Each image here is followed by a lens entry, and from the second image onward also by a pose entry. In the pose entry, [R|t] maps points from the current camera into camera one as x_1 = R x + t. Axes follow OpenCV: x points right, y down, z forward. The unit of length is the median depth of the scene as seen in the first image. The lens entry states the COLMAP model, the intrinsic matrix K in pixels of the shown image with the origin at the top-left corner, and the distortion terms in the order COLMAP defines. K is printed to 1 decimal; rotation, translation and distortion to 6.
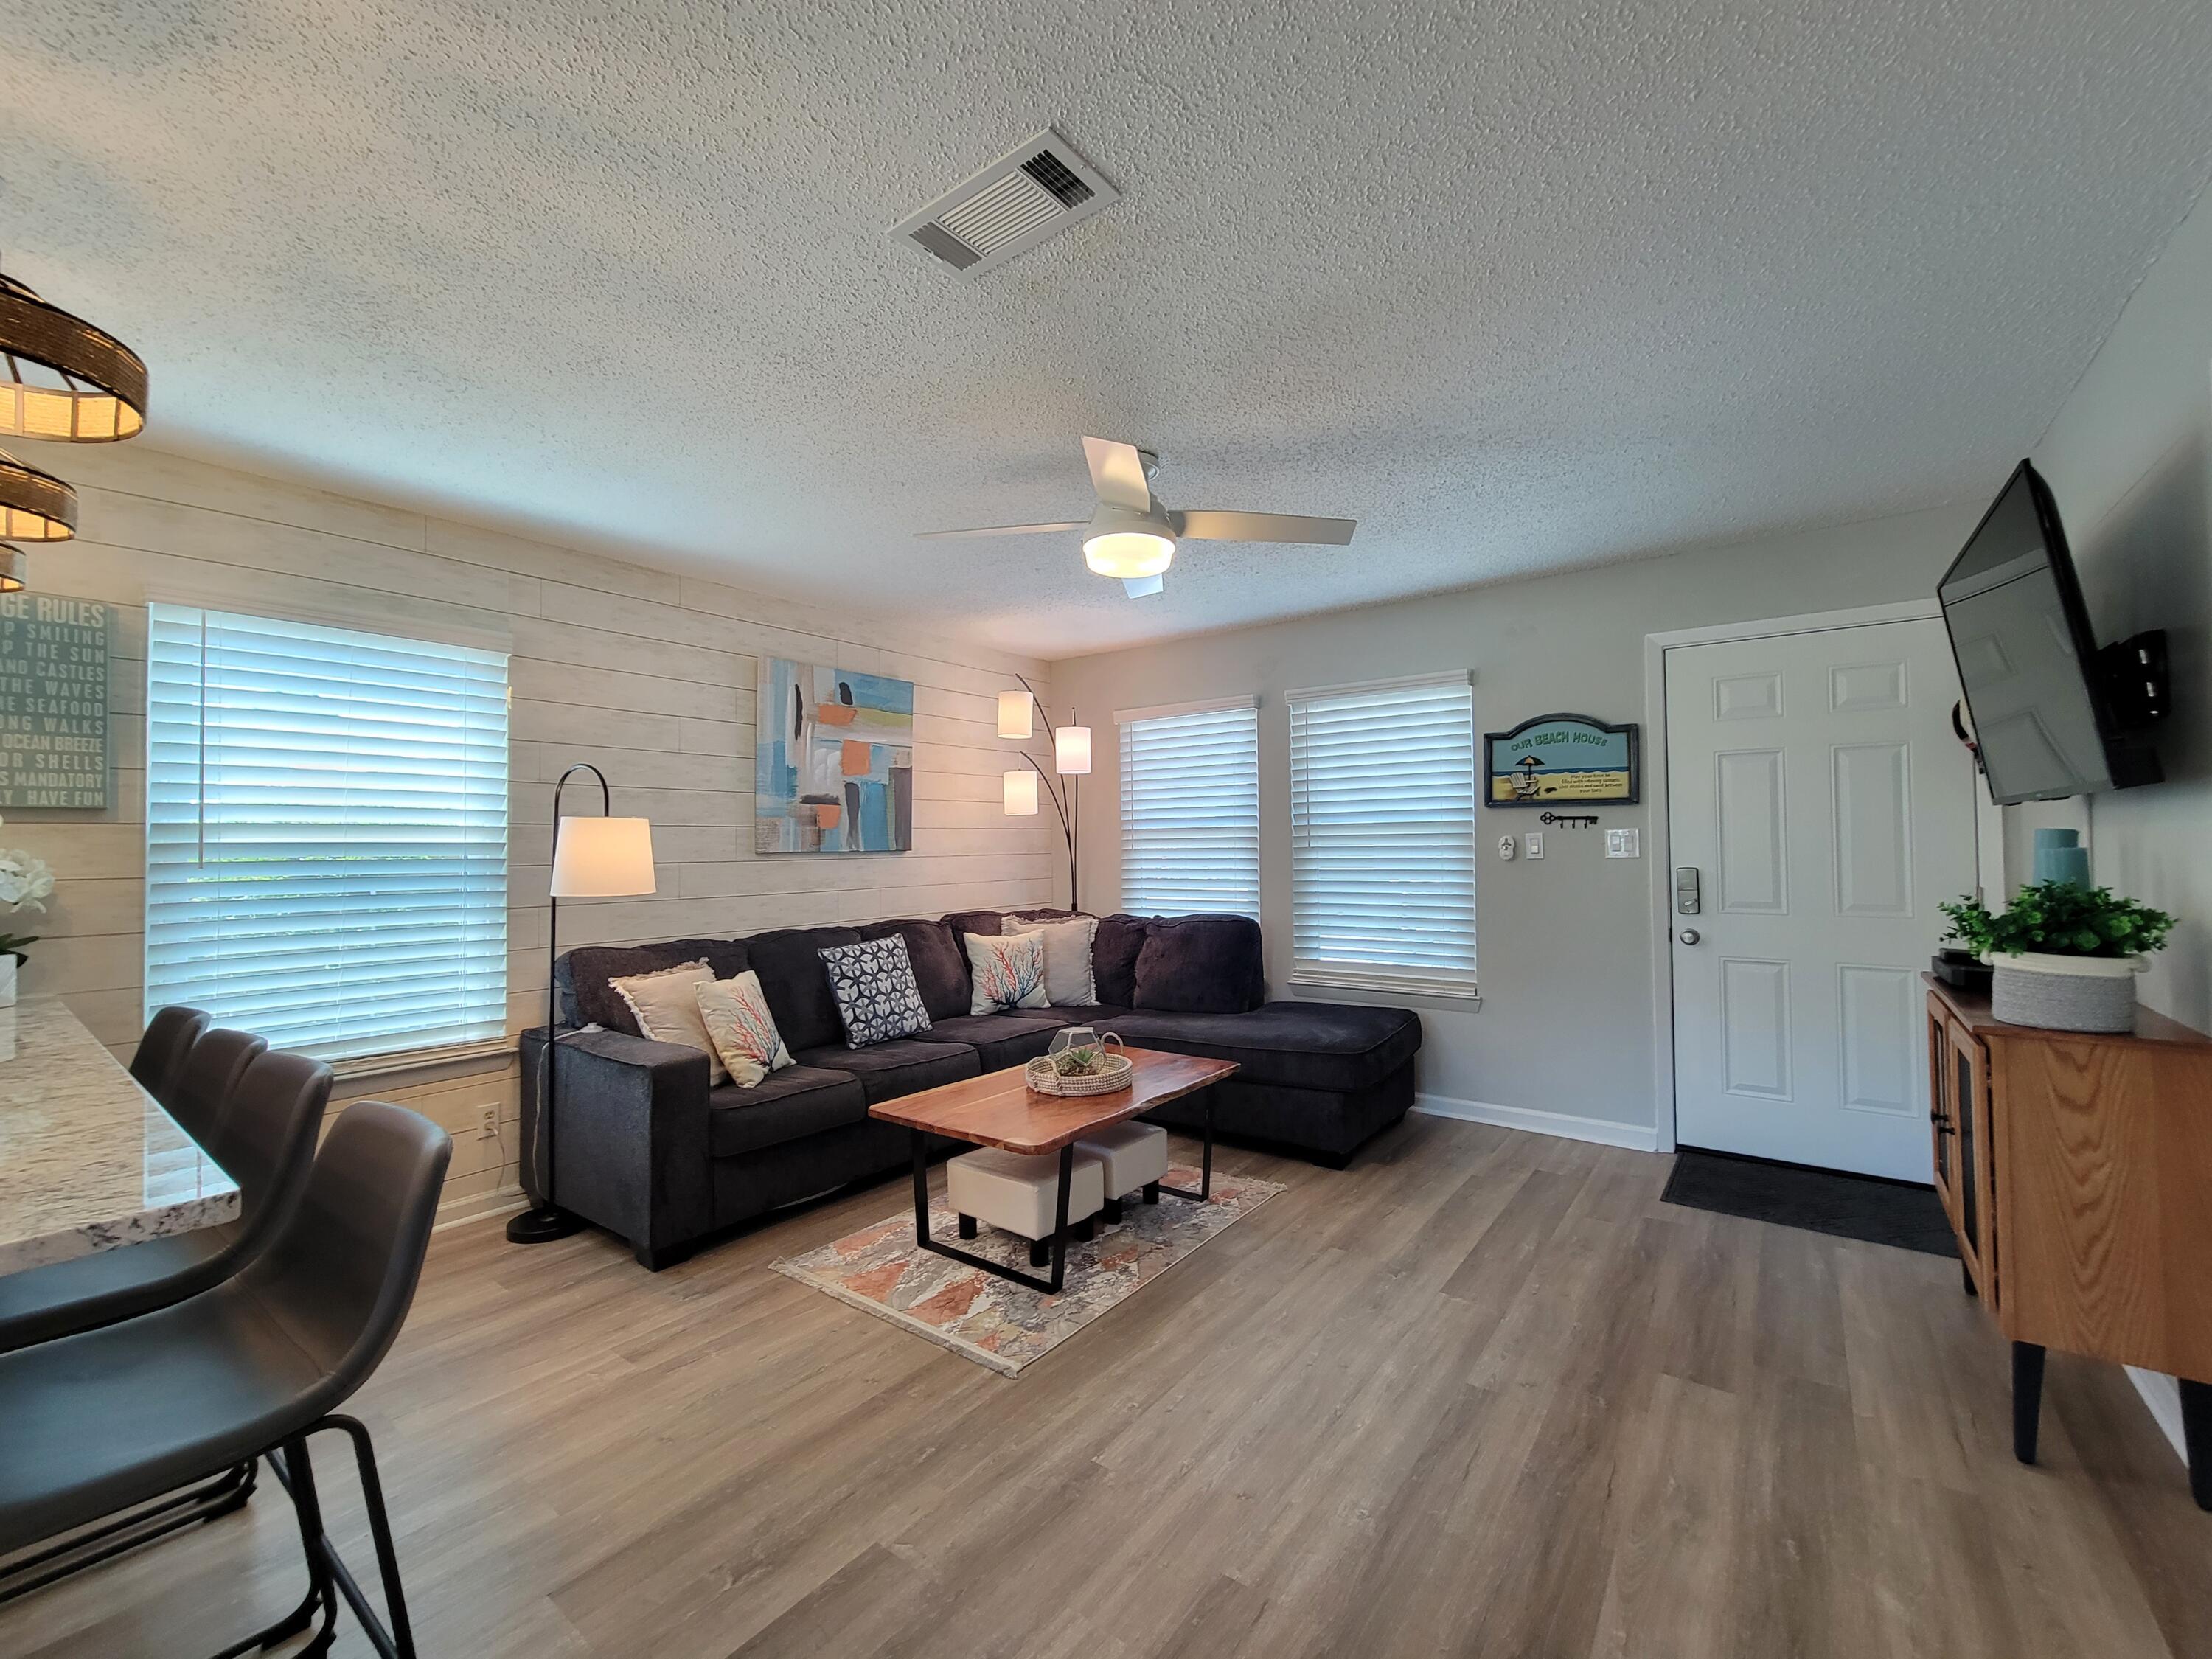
lens RADIAL K [[905.3, 0, 1098.3], [0, 905.3, 824.1], [0, 0, 1]] dist [-0.000224, -0.002011]
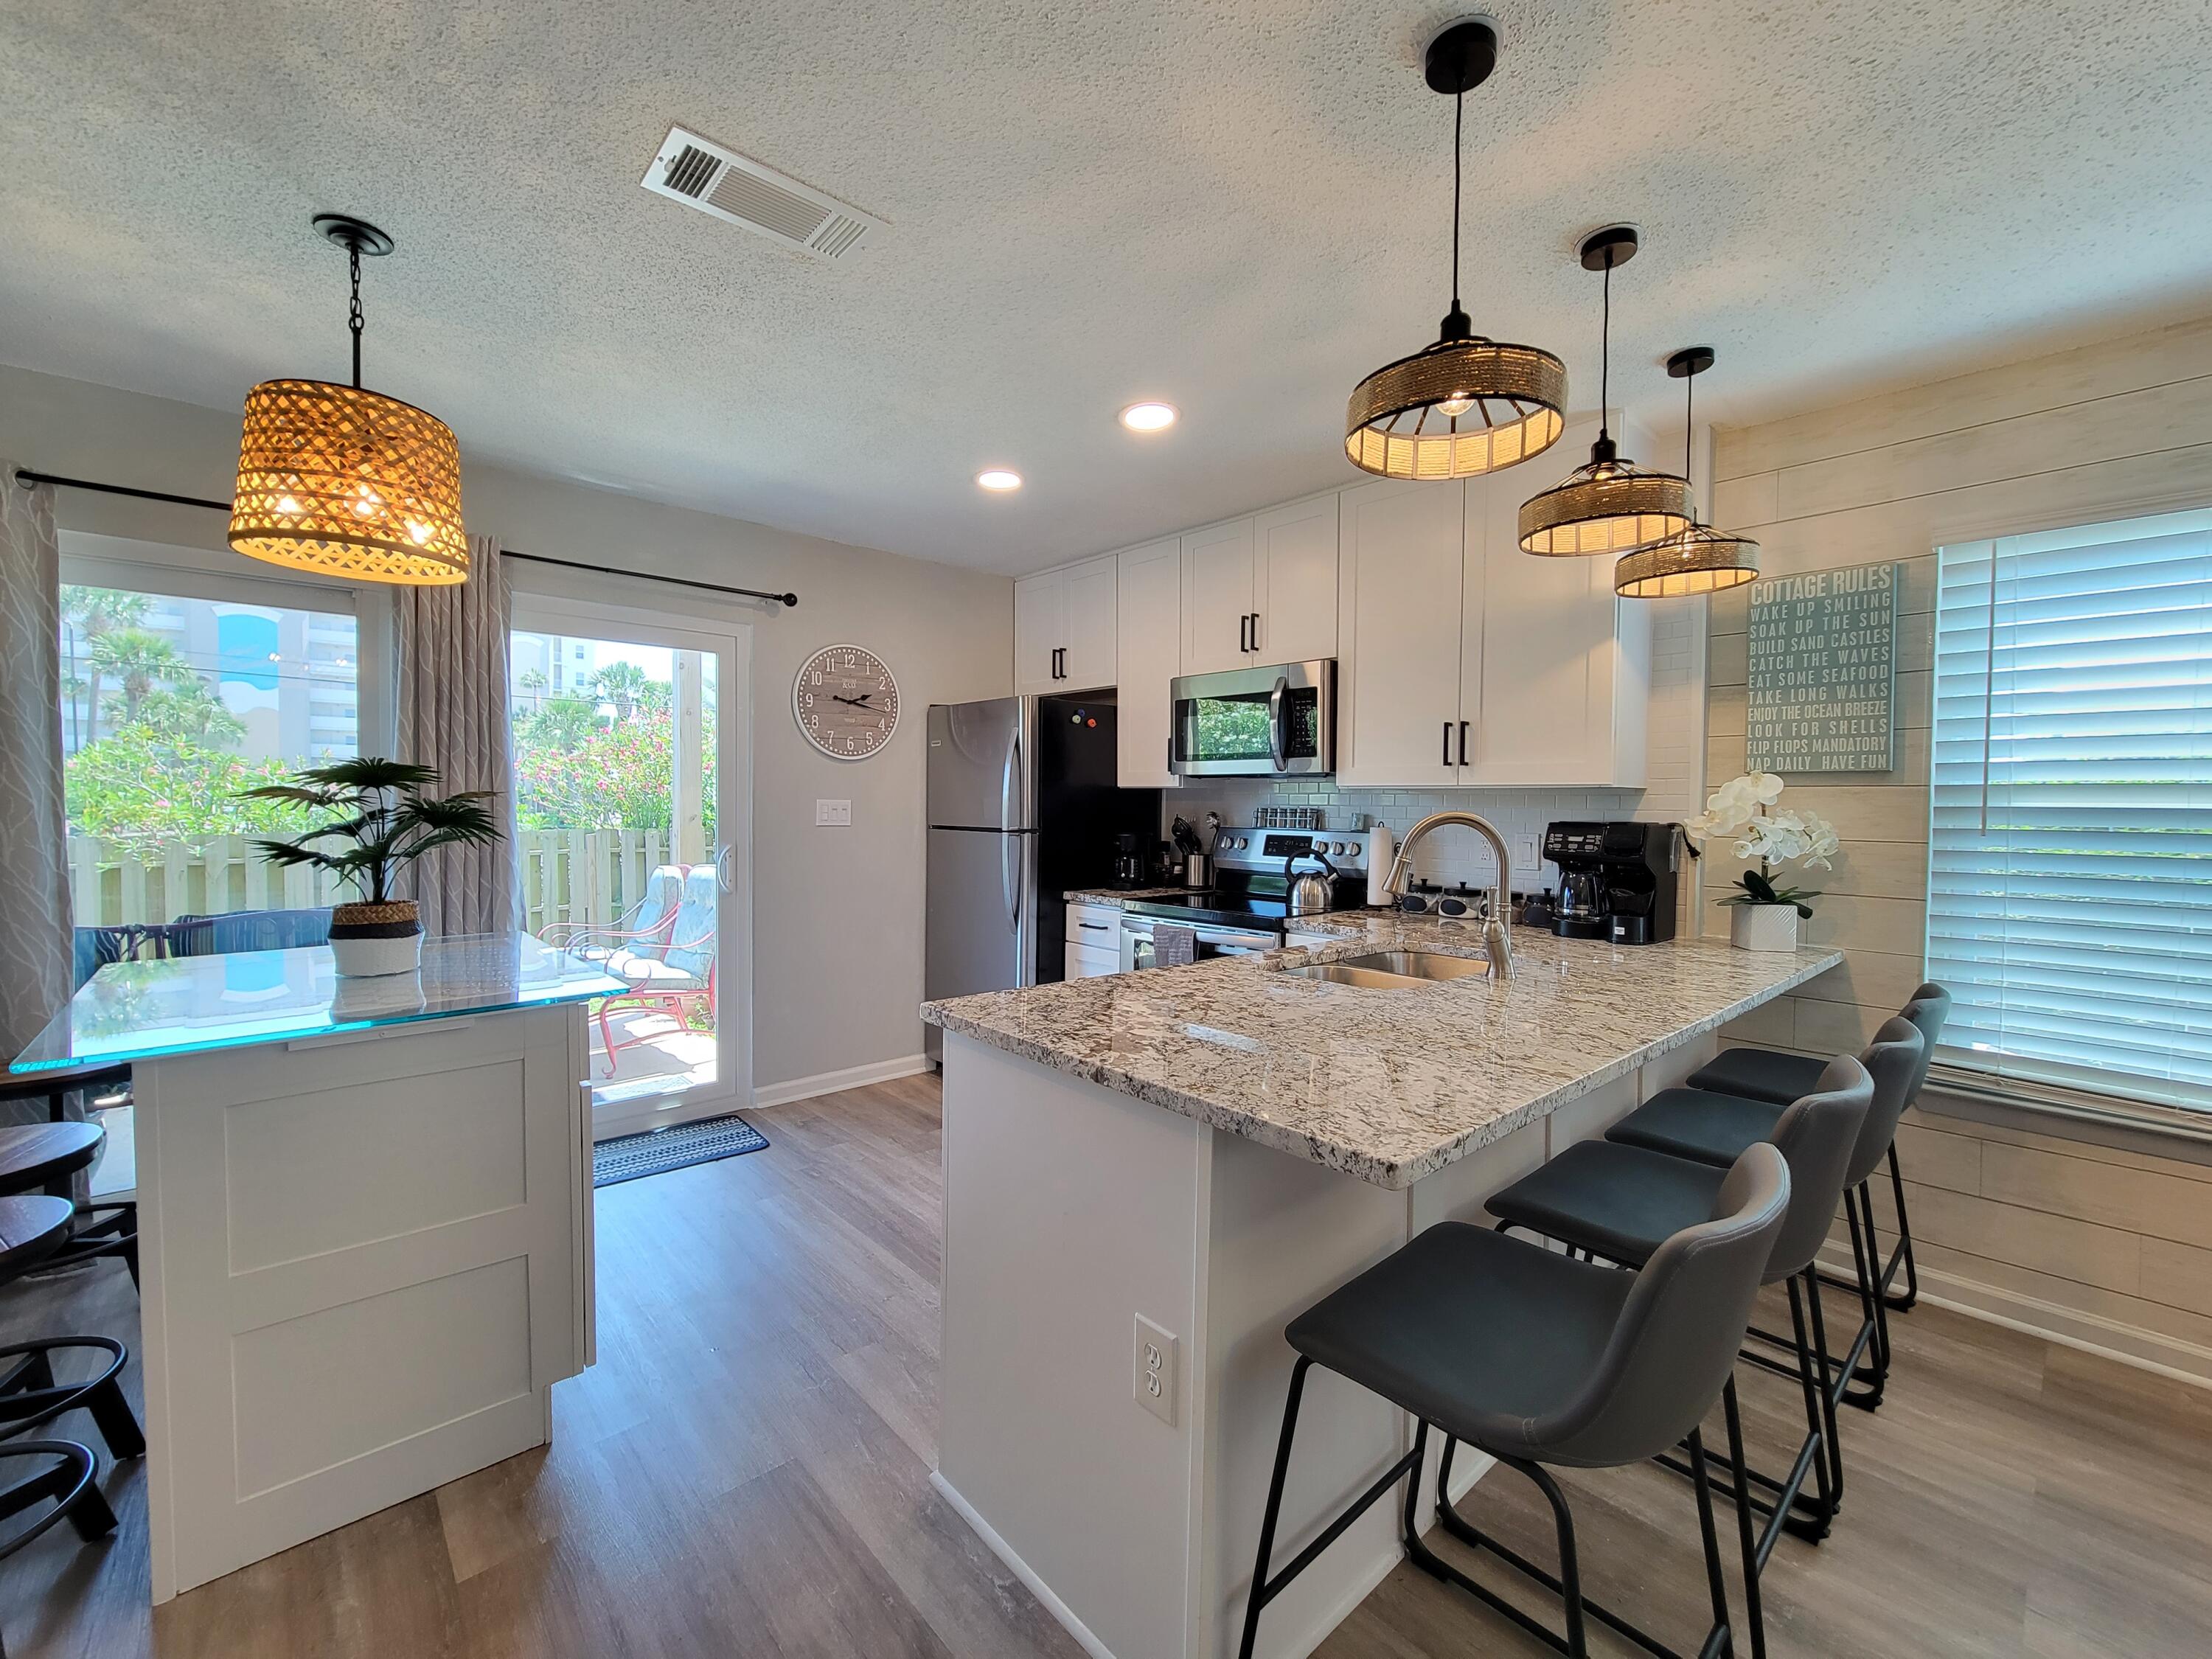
lens RADIAL K [[905.3, 0, 1099.7], [0, 905.3, 823.4], [0, 0, 1]] dist [-0.000224, -0.002011]
pose [[-0.182424, 0.035004, -0.982597, 0.027956], [0.014587, 0.999352, 0.032893, -0.004046], [0.983112, -0.008333, -0.182817, 0.273142]]
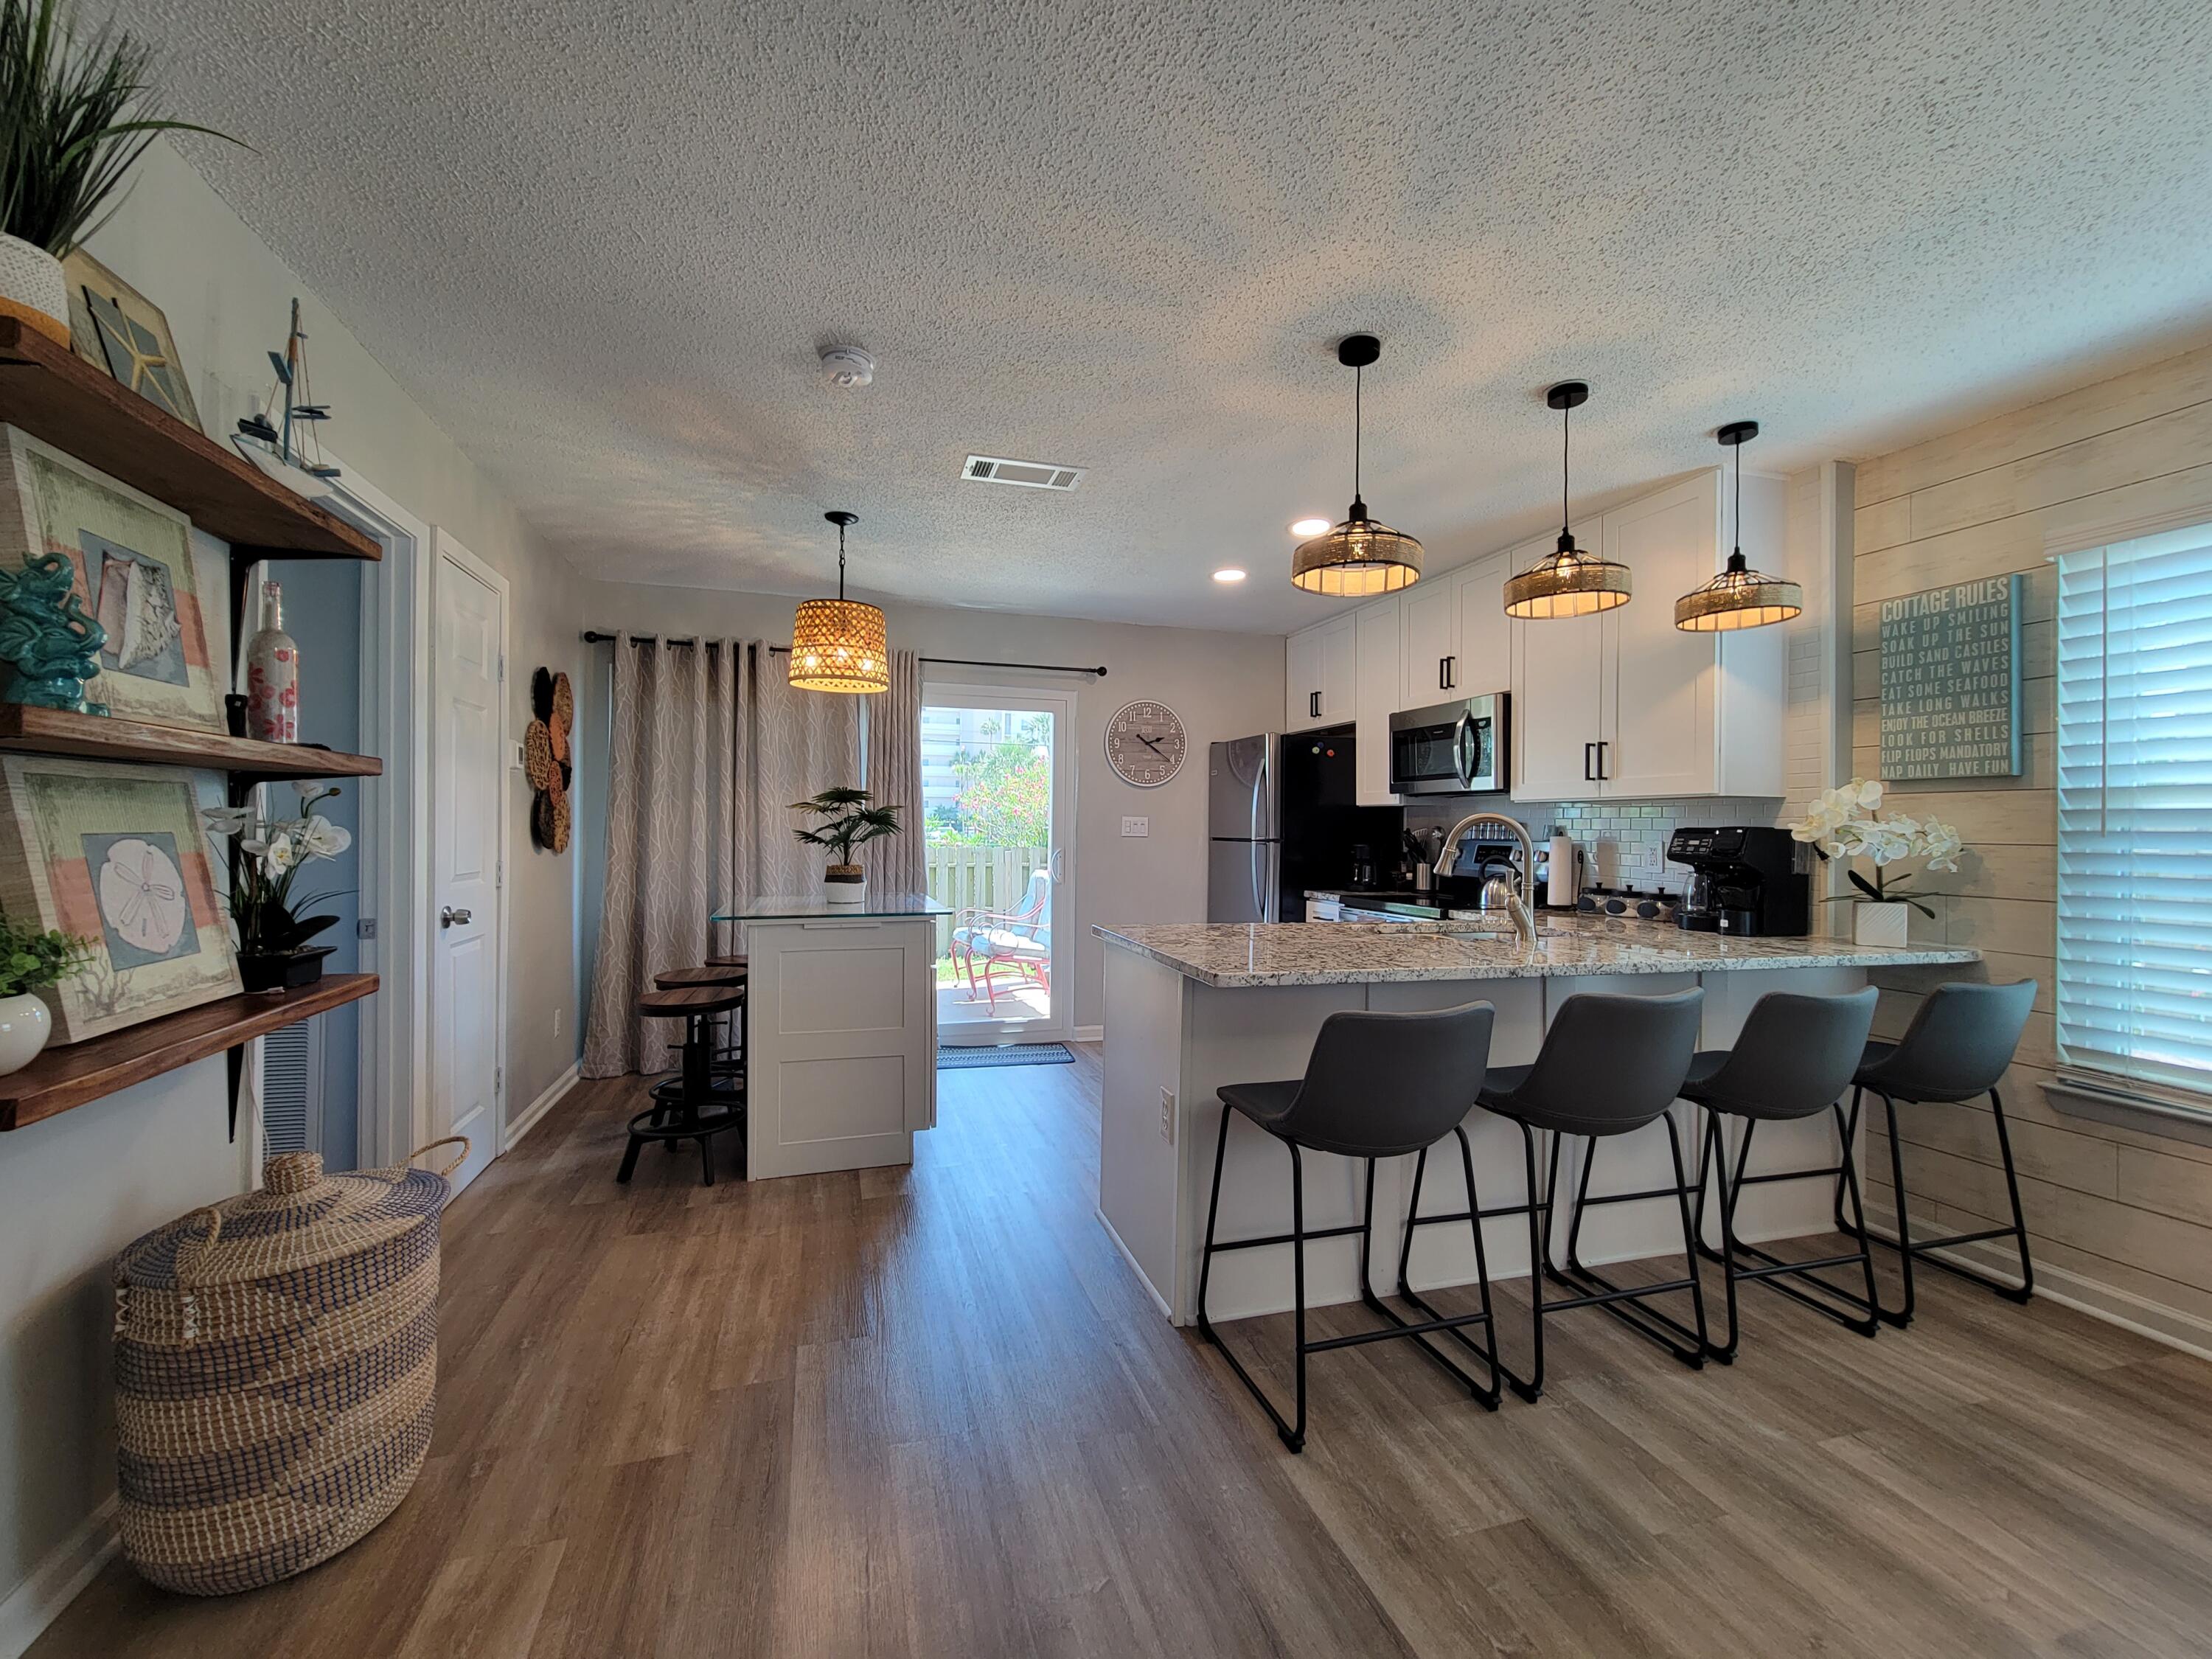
lens RADIAL K [[905.3, 0, 1100.5], [0, 905.3, 823.3], [0, 0, 1]] dist [-0.000224, -0.002011]
pose [[-0.582040, 0.002109, -0.813157, 0.271002], [0.014332, 0.999868, -0.007665, 0.024812], [0.813034, -0.016115, -0.581993, 0.624844]]
